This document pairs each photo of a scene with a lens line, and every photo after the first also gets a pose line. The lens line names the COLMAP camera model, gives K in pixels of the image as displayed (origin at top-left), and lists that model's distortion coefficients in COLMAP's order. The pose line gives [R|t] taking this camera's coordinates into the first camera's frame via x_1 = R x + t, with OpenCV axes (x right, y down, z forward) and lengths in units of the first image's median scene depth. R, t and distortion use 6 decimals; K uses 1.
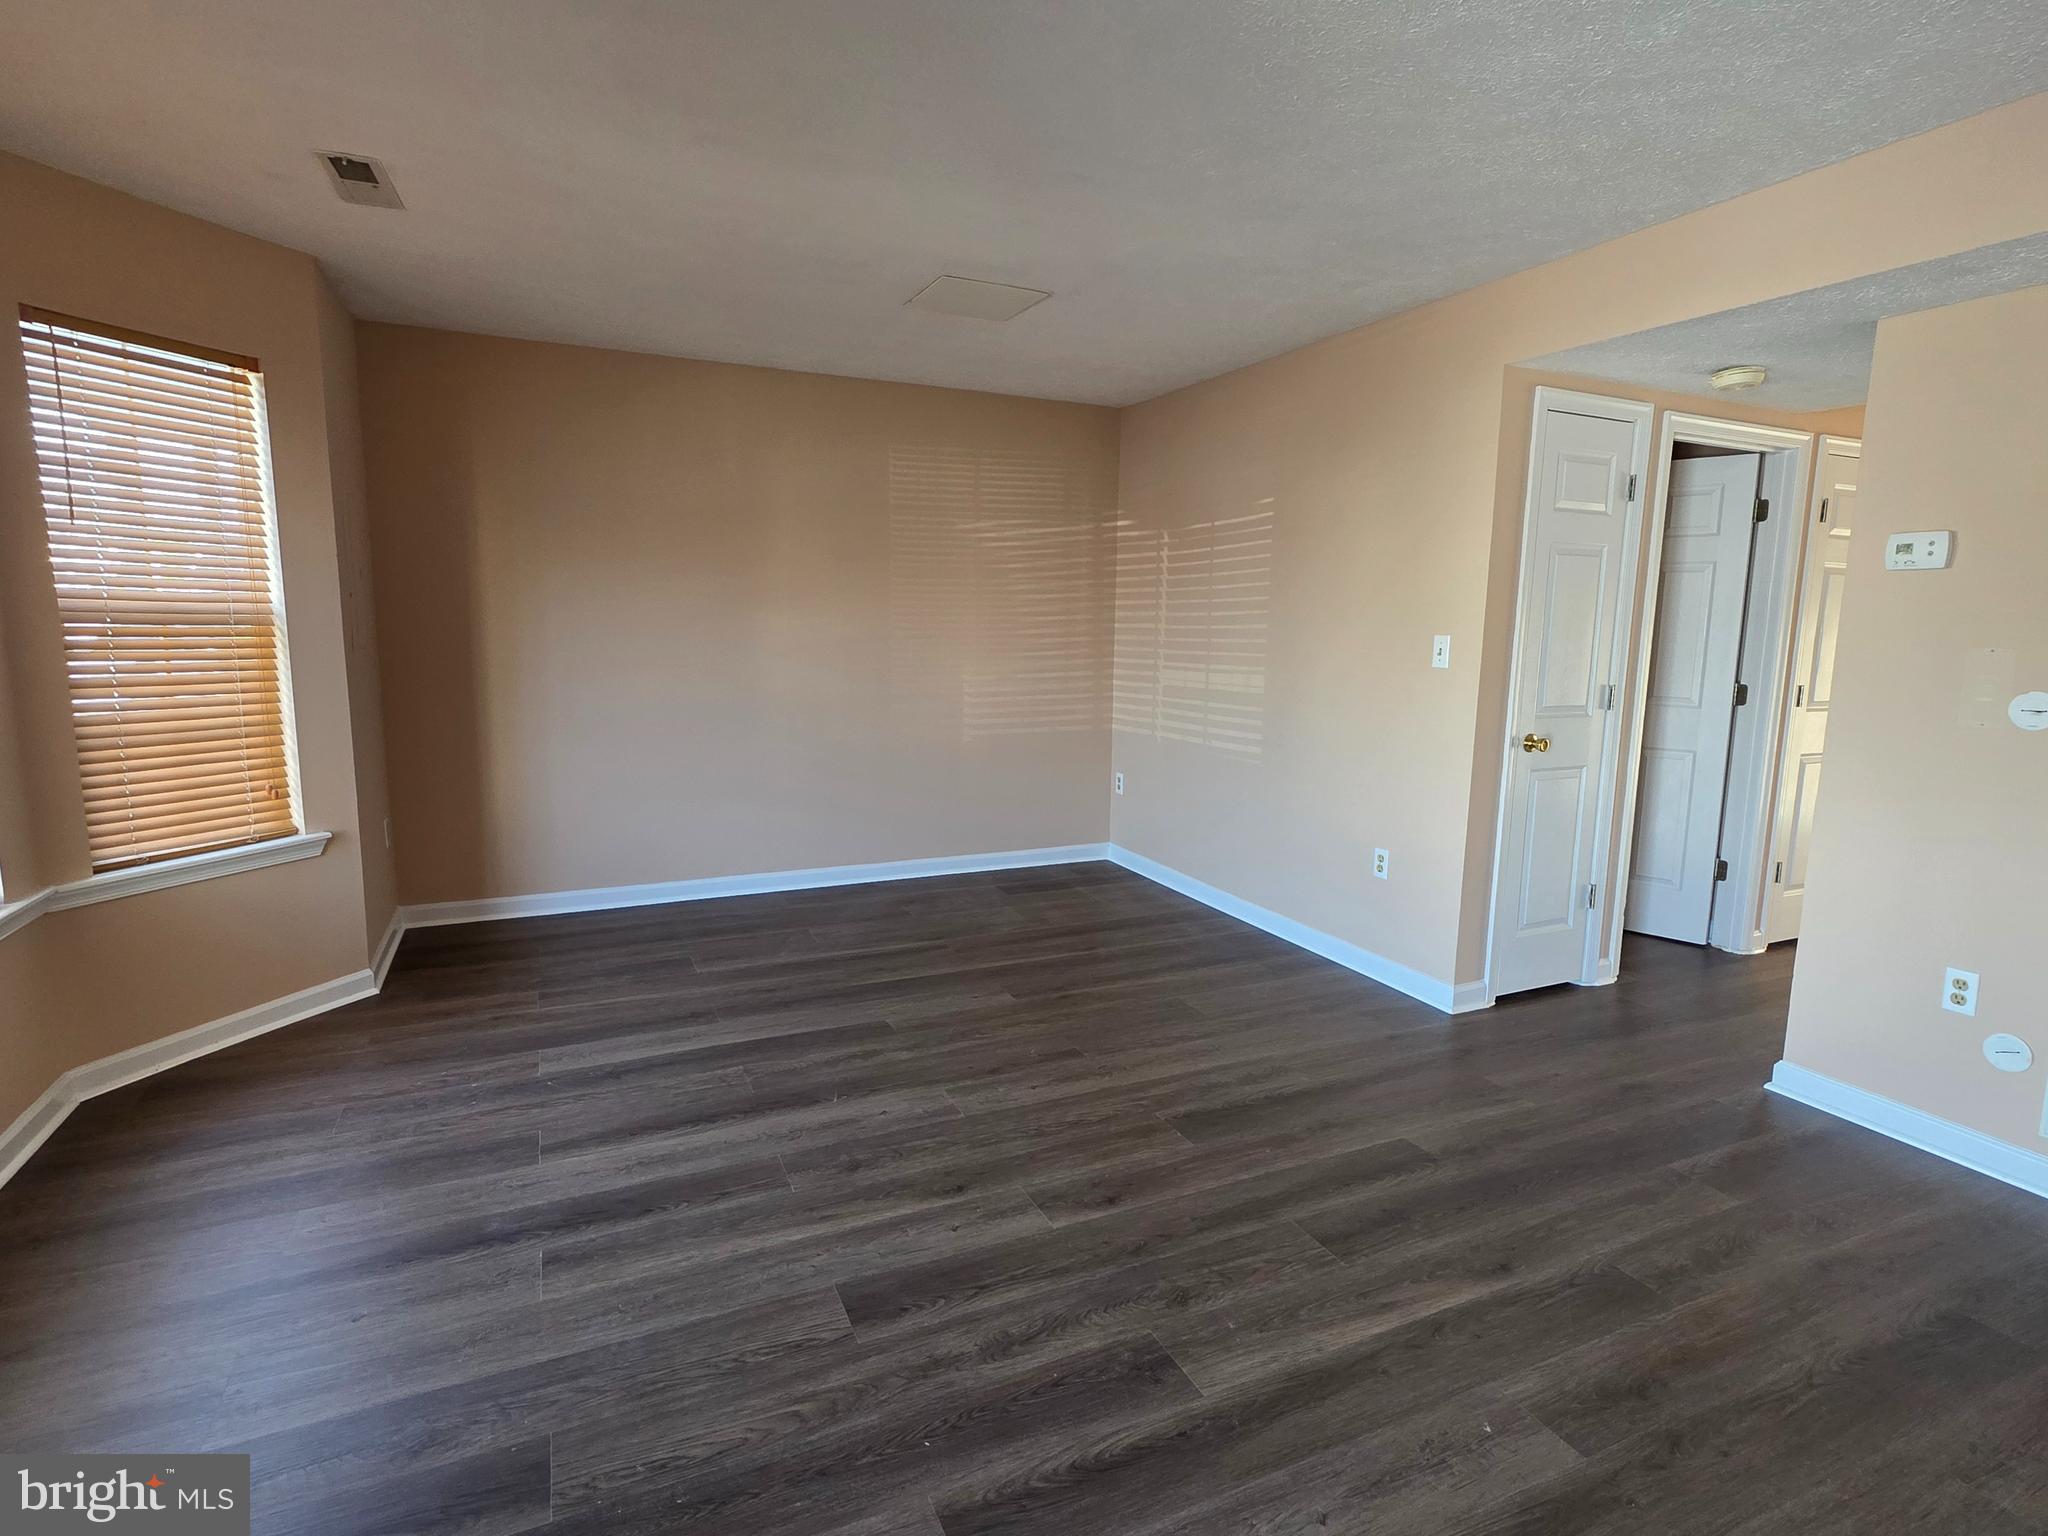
lens RADIAL K [[1027.7, 0, 1019.1], [0, 1027.7, 763.9], [0, 0, 1]] dist [0.005776, 0.001165]
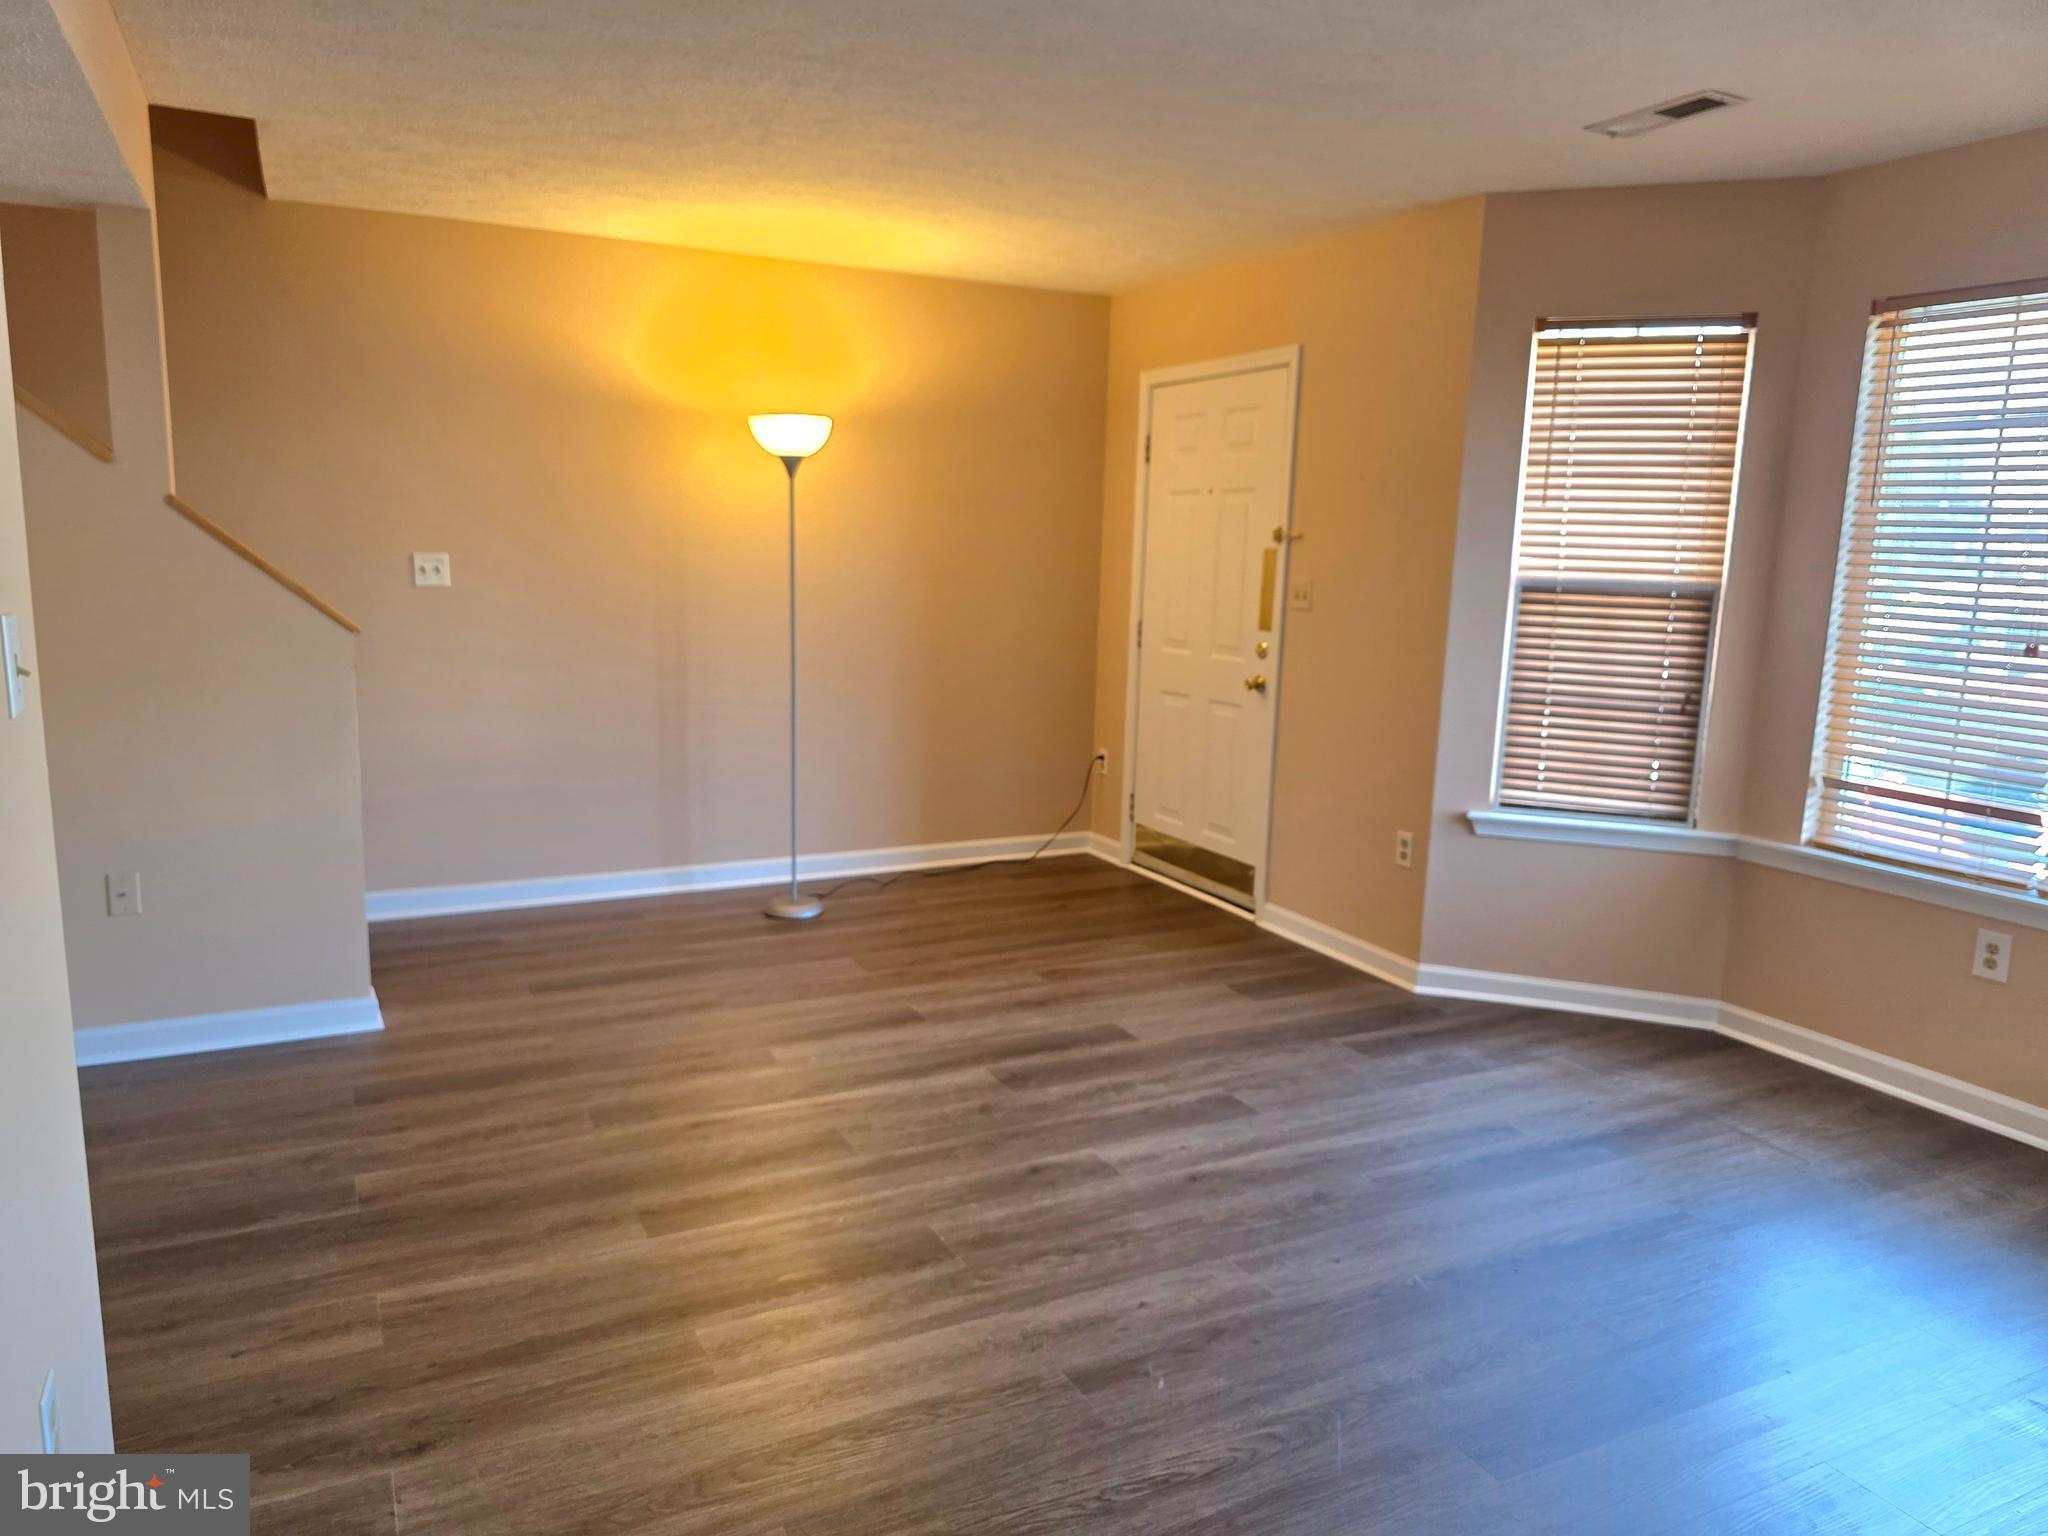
lens RADIAL K [[1373.6, 0, 1010.2], [0, 1373.6, 780.4], [0, 0, 1]] dist [0.065122, -0.057275]
pose [[-0.998635, -0.034956, -0.038816, 0.151172], [-0.045257, 0.950065, 0.308754, -0.281556], [0.026085, 0.310089, -0.950350, 1.816346]]
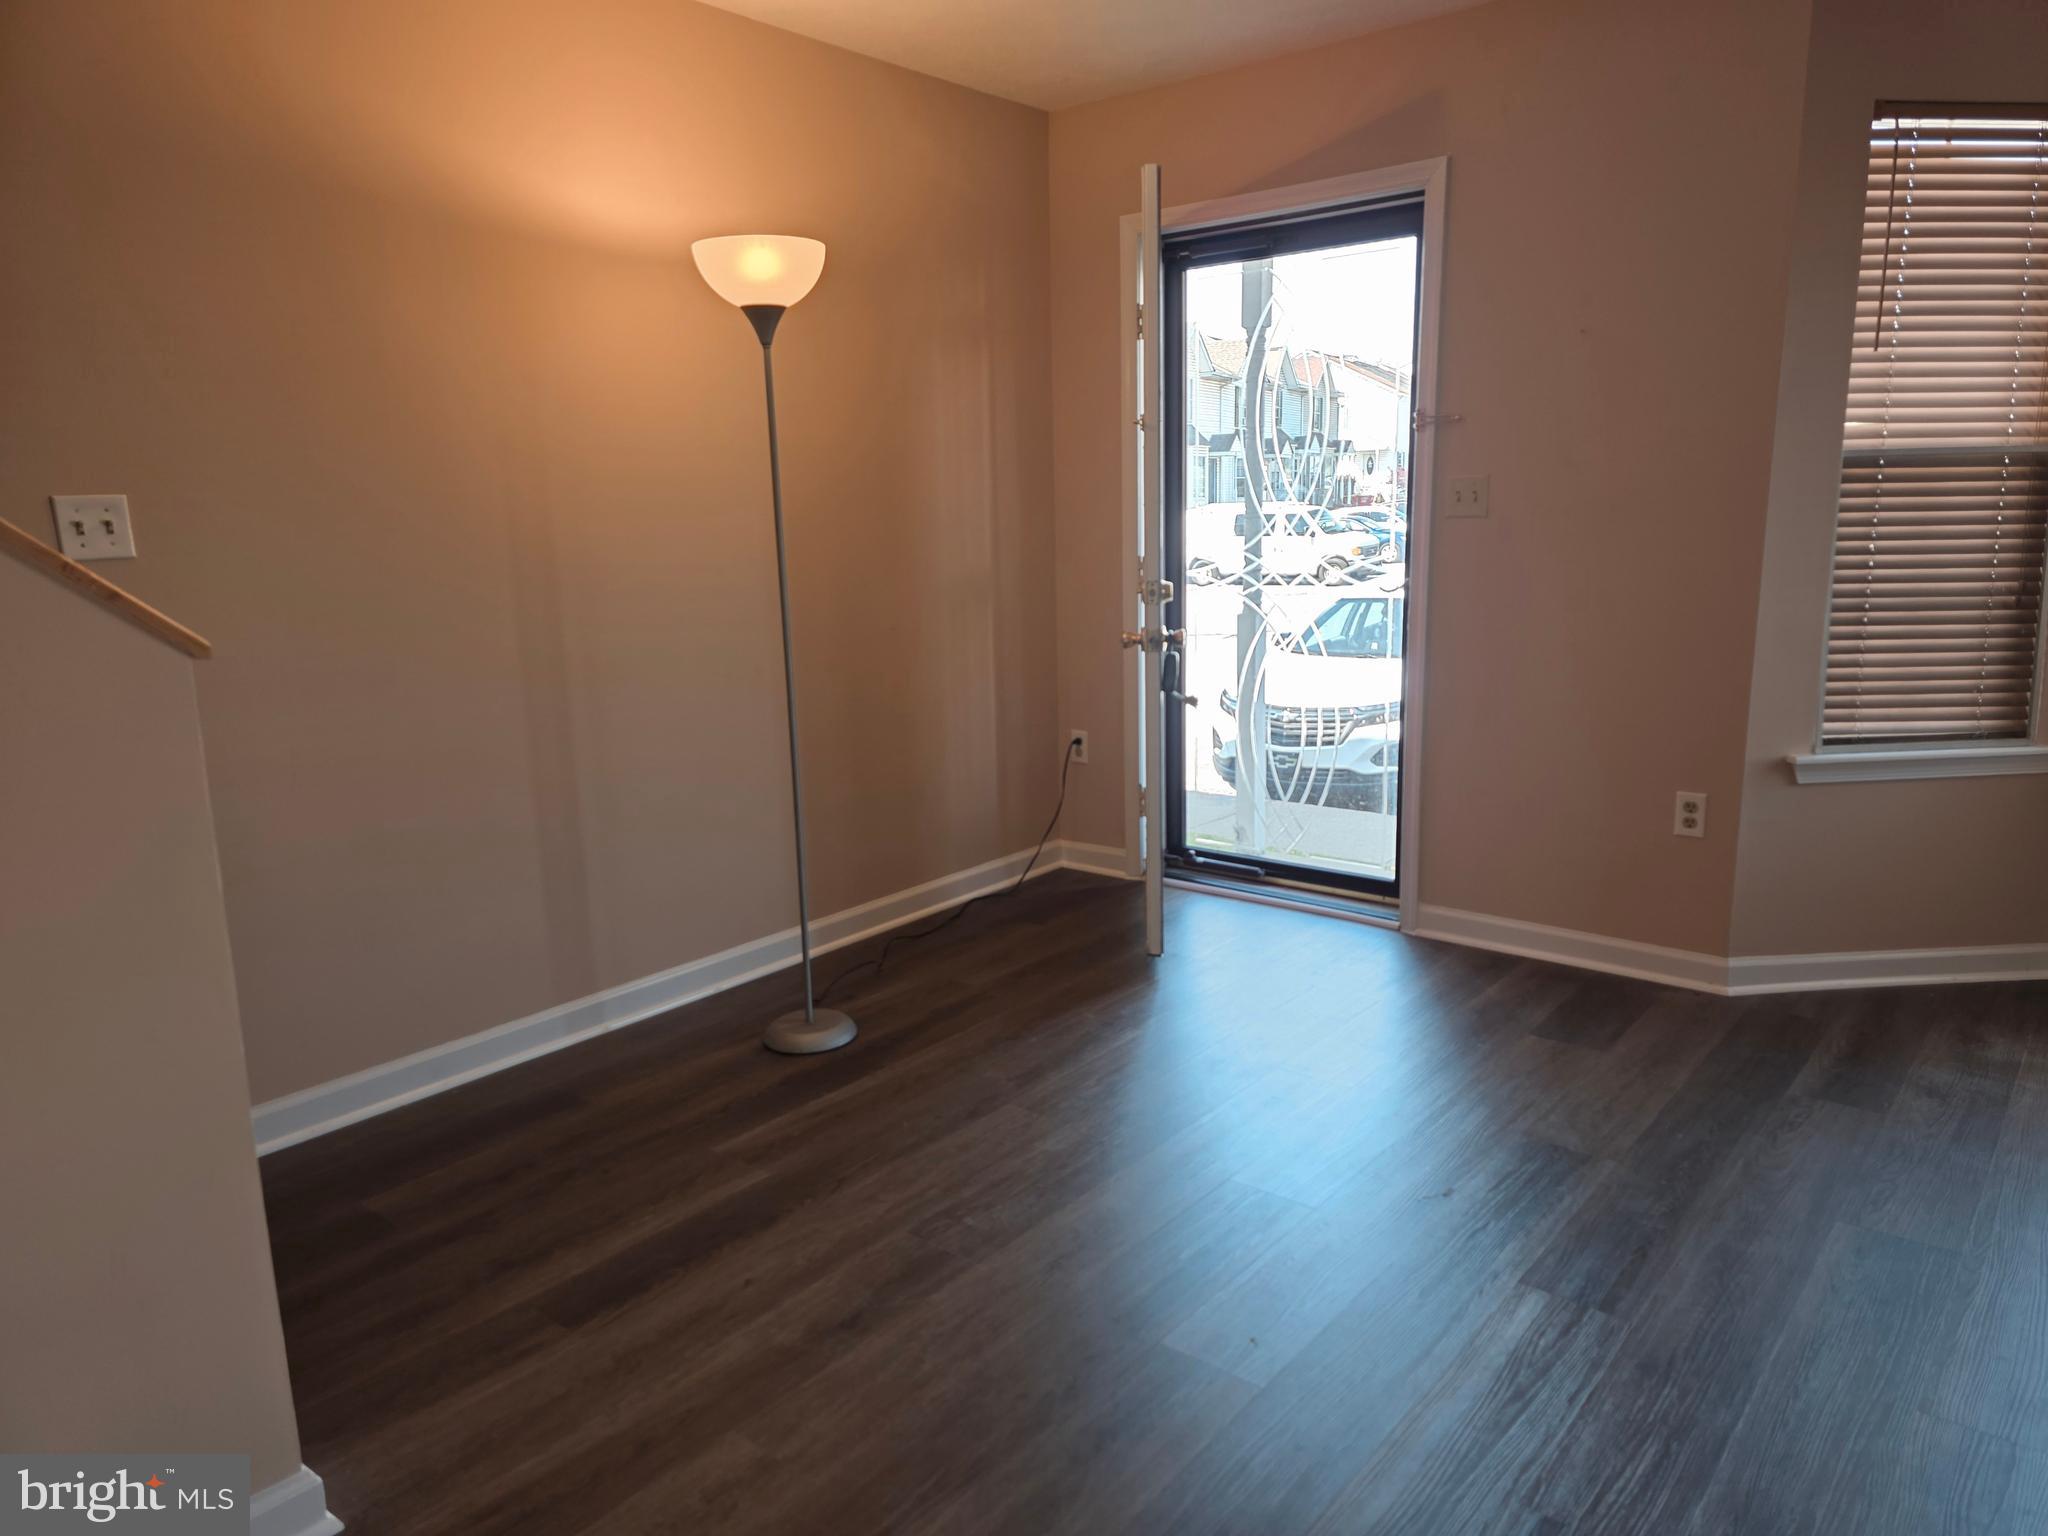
lens RADIAL K [[1373.6, 0, 1044.3], [0, 1373.6, 776.2], [0, 0, 1]] dist [0.065122, -0.057275]
pose [[-0.898416, 0.091405, -0.429527, 0.679312], [-0.053585, 0.947972, 0.313812, -0.120997], [0.435863, 0.304950, -0.846775, 1.114190]]
